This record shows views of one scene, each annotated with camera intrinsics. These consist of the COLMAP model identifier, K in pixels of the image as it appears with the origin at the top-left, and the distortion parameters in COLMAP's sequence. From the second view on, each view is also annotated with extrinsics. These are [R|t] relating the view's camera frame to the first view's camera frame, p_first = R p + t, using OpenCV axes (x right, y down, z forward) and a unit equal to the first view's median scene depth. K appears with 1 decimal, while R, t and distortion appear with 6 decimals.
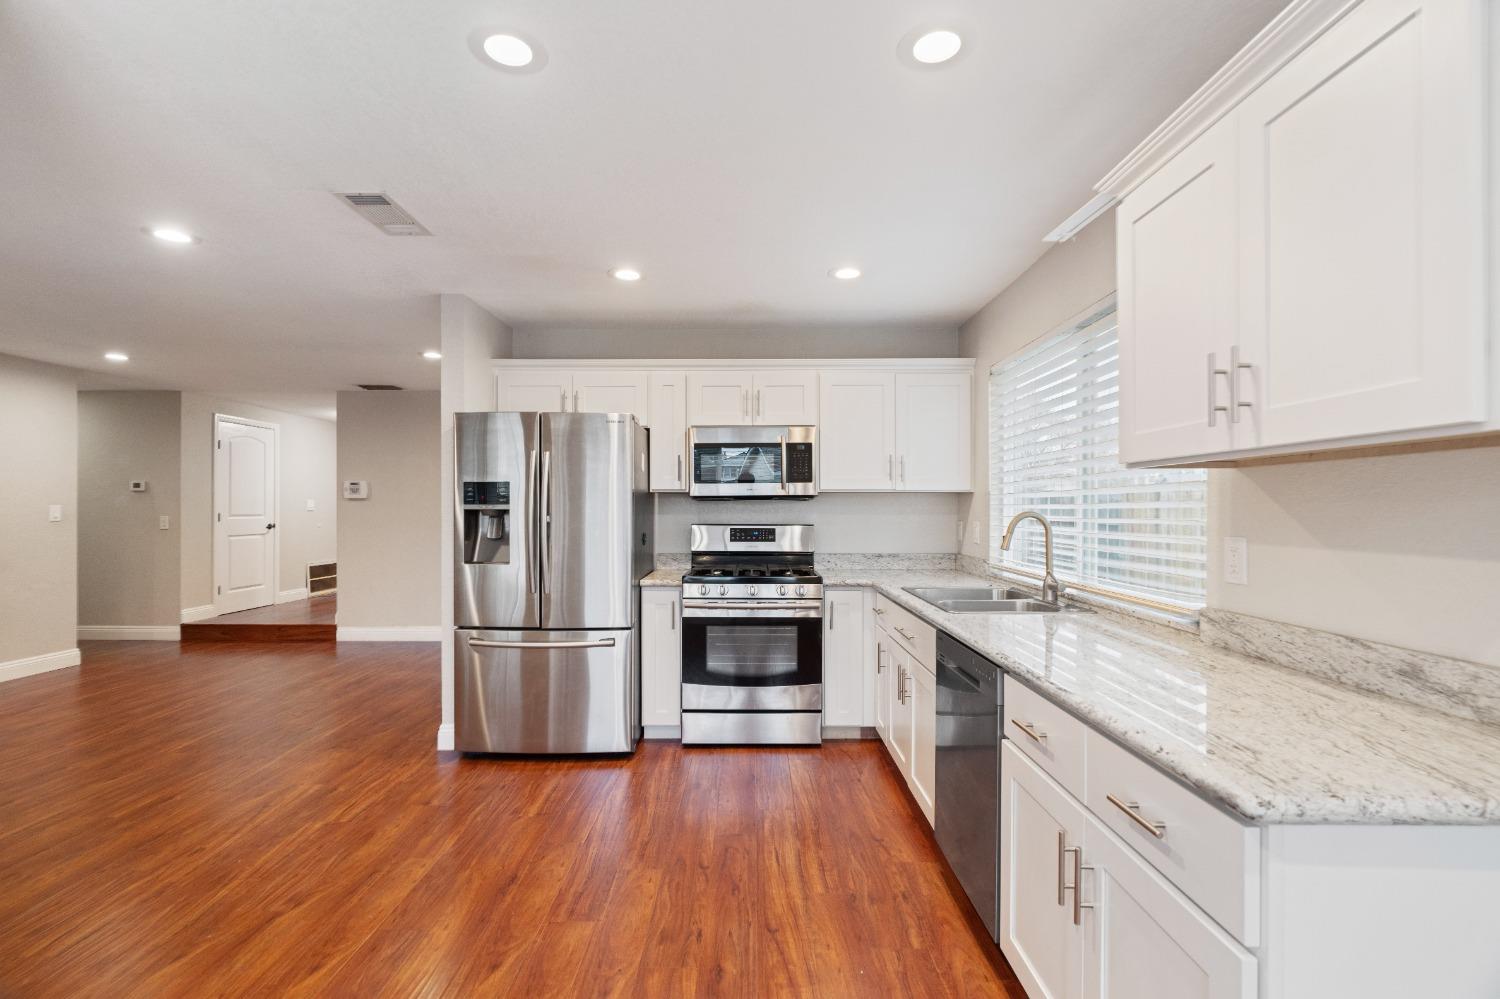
lens RADIAL K [[677.2, 0, 744.6], [0, 677.2, 499.4], [0, 0, 1]] dist [-0.006341, 0.001908]
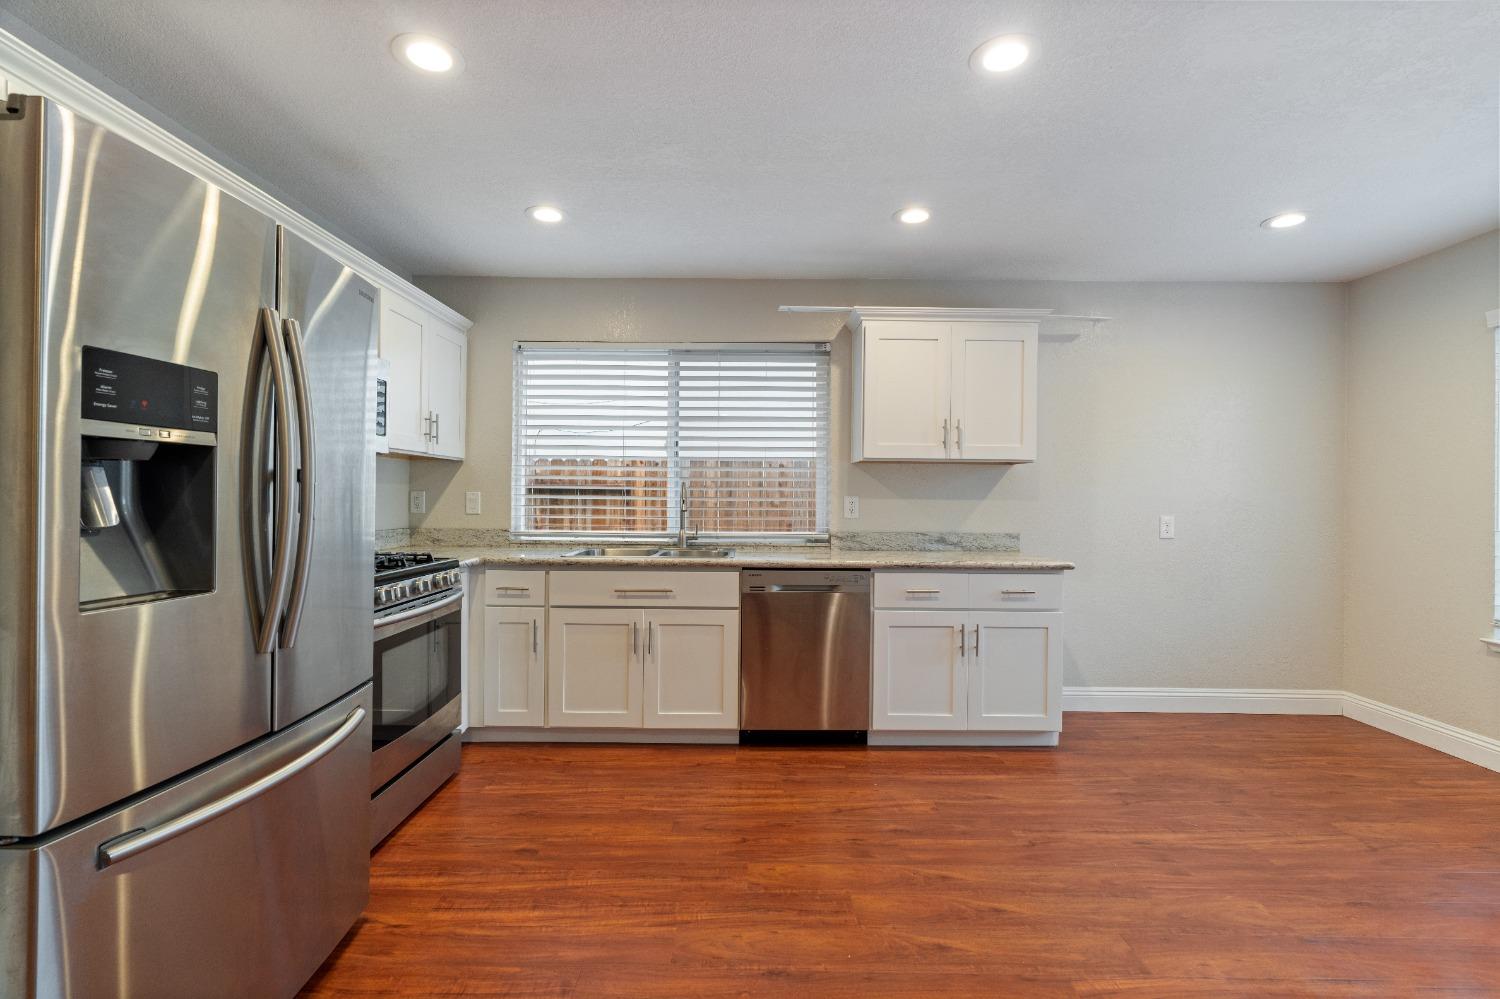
lens RADIAL K [[677.2, 0, 744.6], [0, 677.2, 499.4], [0, 0, 1]] dist [-0.006341, 0.001908]
pose [[-0.001735, -0.004431, 0.999989, -0.617178], [-0.023932, 0.999704, 0.004388, 0.029839], [-0.999712, -0.023924, -0.001840, 0.606367]]
